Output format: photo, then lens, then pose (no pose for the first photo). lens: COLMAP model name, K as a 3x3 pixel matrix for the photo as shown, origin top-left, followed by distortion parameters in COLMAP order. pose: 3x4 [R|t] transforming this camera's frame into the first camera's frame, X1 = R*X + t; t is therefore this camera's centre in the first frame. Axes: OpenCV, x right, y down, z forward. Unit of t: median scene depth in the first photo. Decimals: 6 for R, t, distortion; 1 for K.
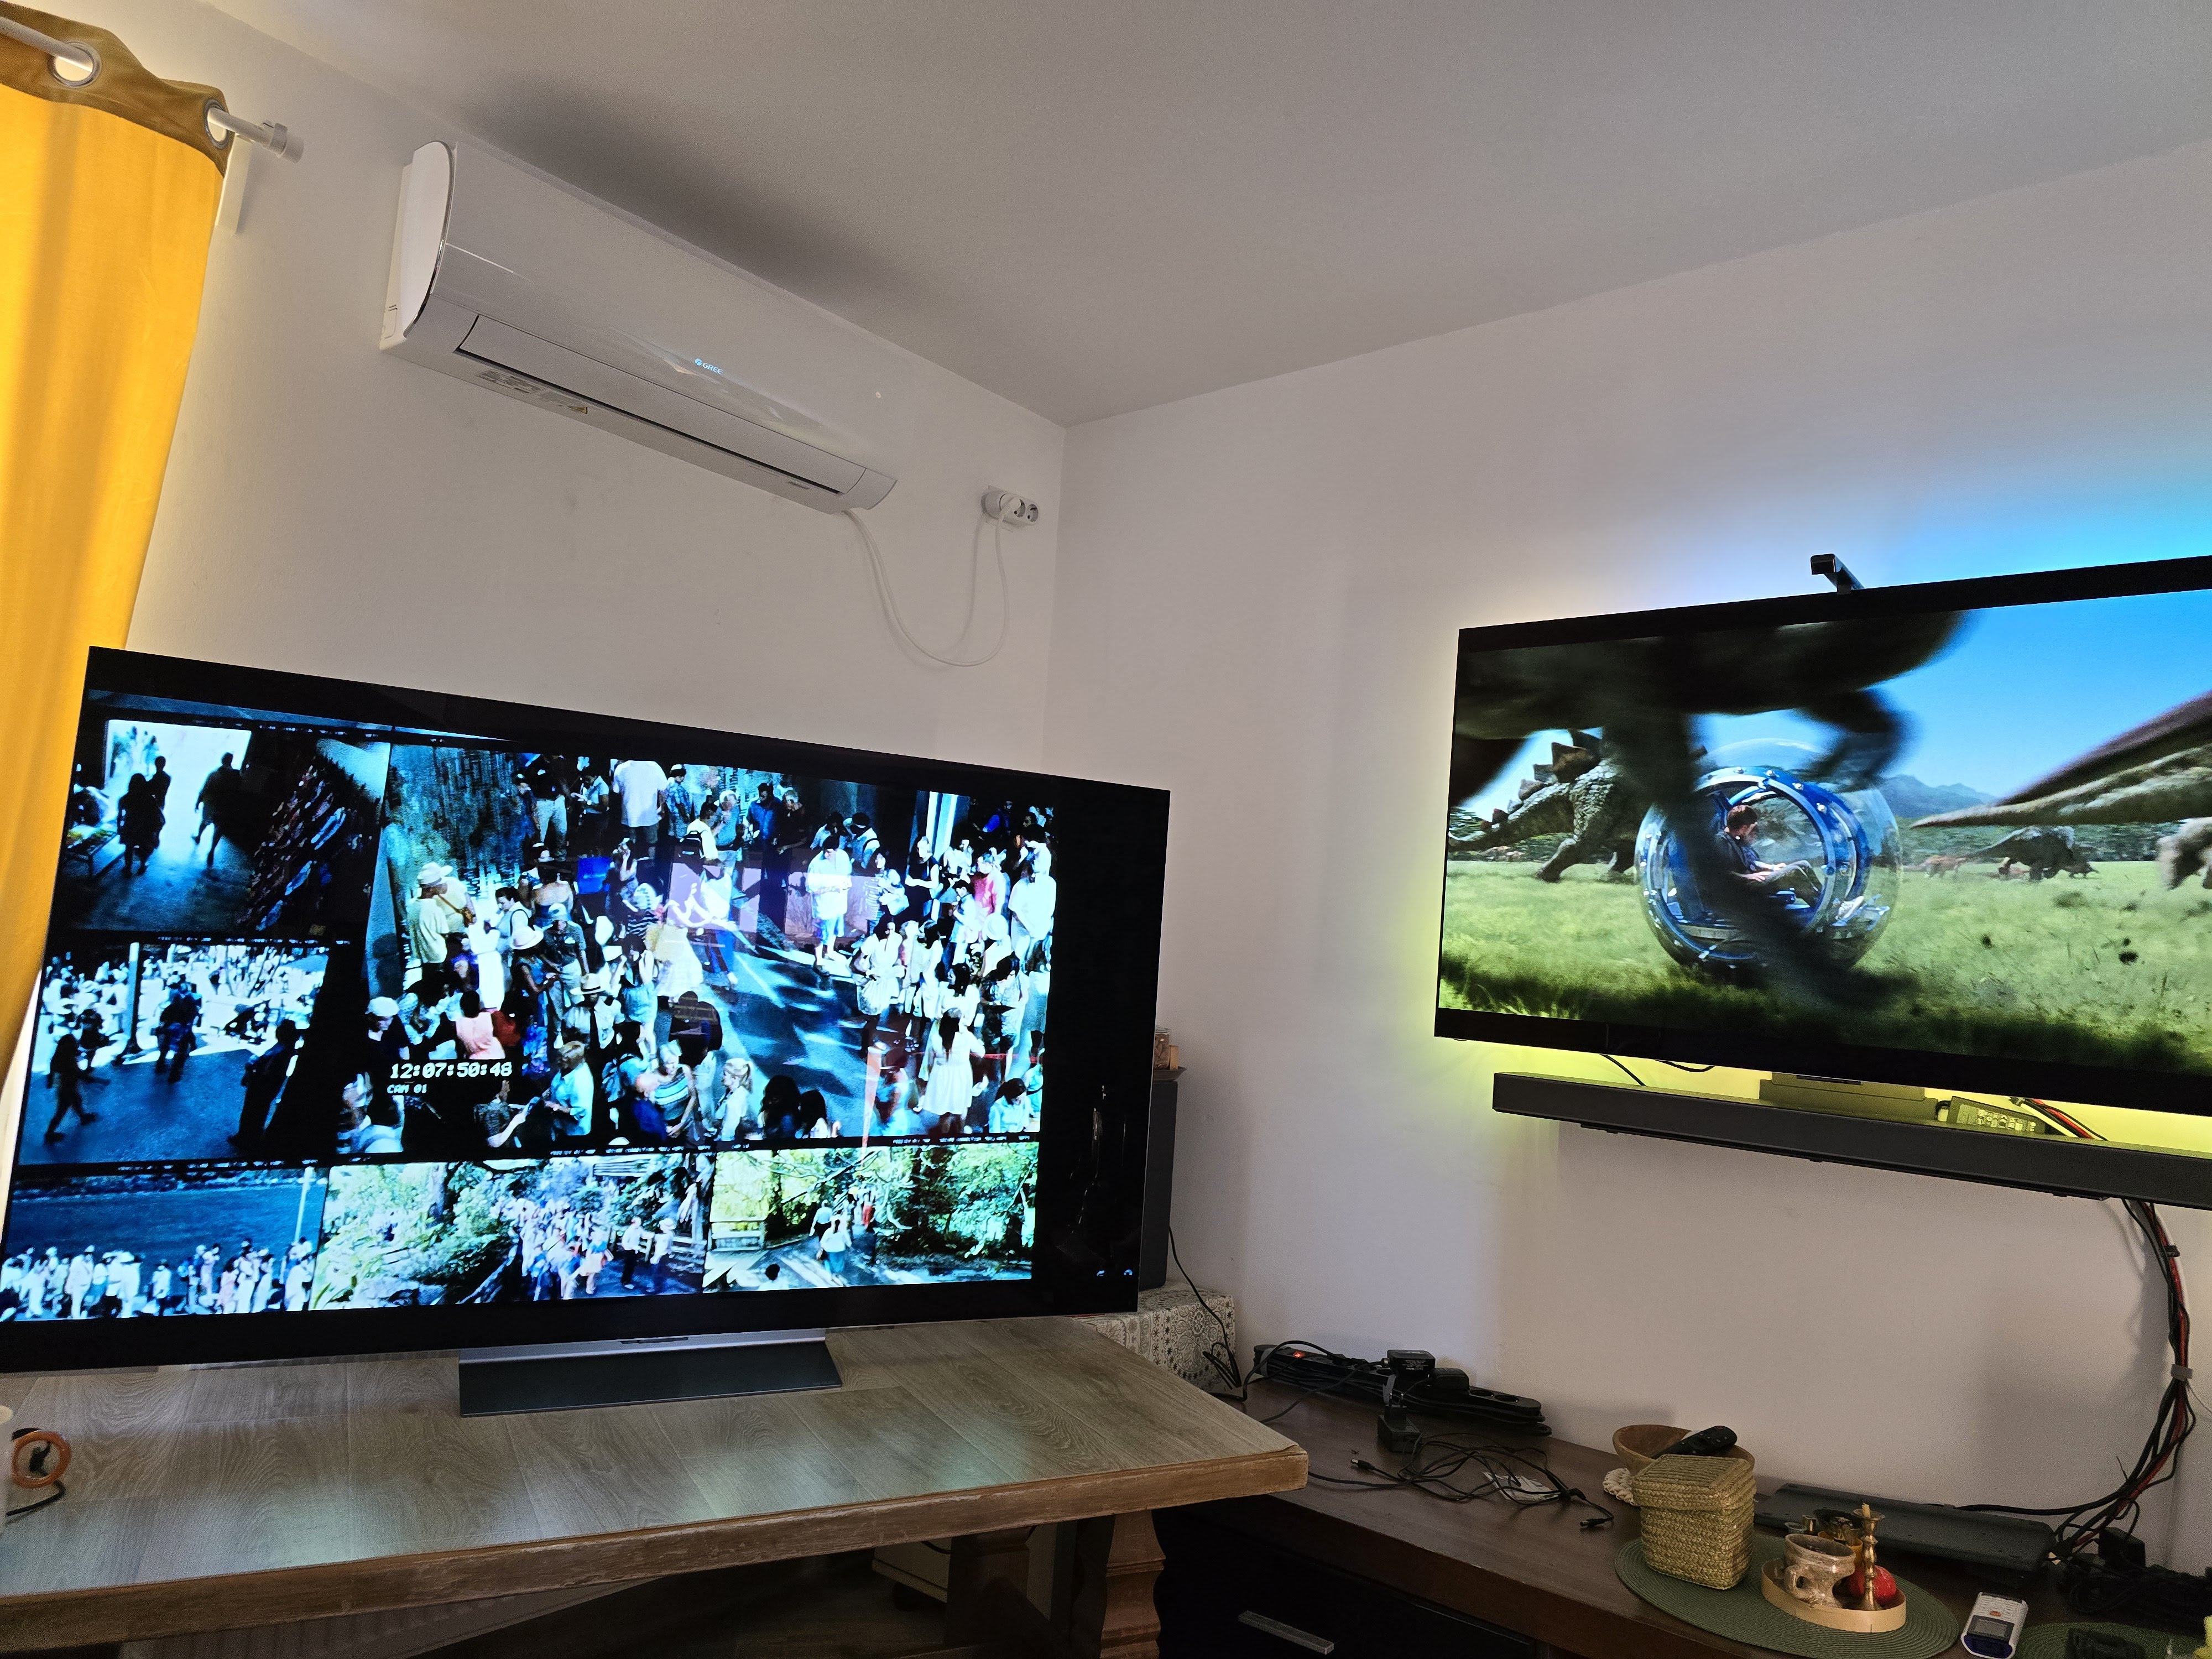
lens RADIAL K [[1520.9, 0, 1142.1], [0, 1520.9, 840.4], [0, 0, 1]] dist [0.054402, -0.050443]
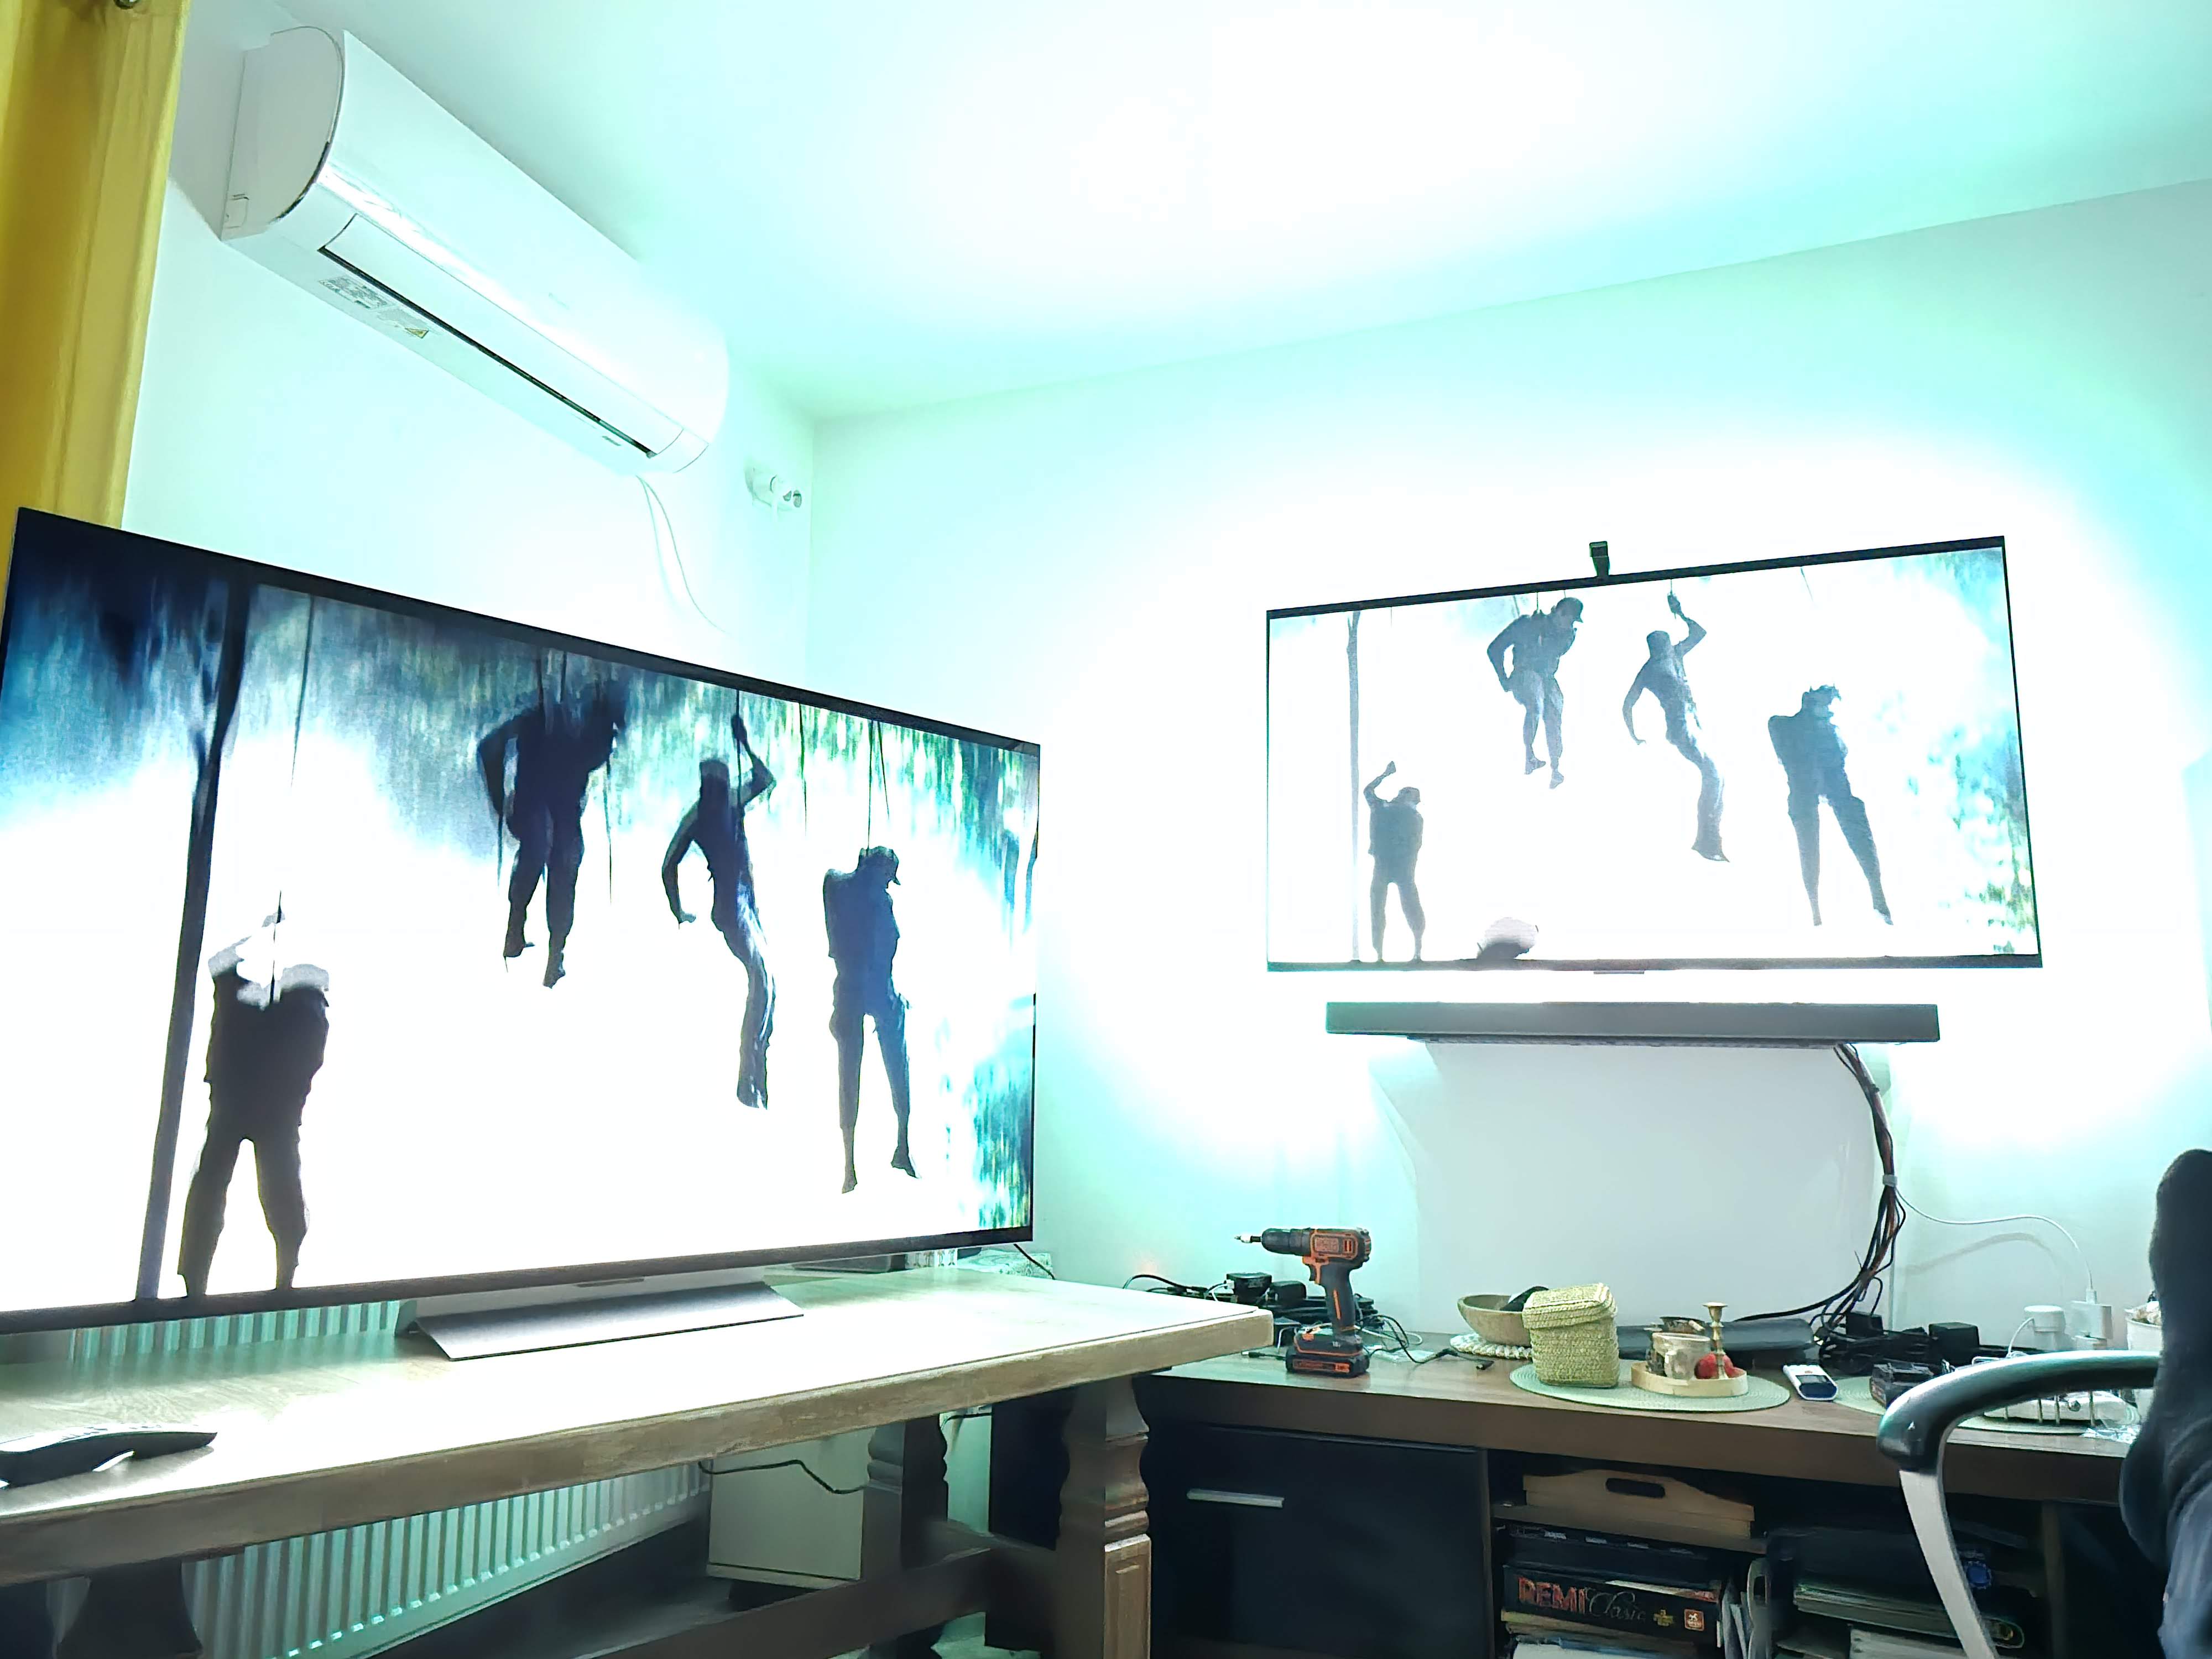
lens RADIAL K [[1570.9, 0, 1131.3], [0, 1570.9, 822.4], [0, 0, 1]] dist [0.066920, -0.059947]
pose [[0.944468, -0.004018, 0.328579, -0.333815], [0.026931, 0.997508, -0.065213, 0.113057], [-0.327498, 0.070441, 0.942222, -0.053124]]
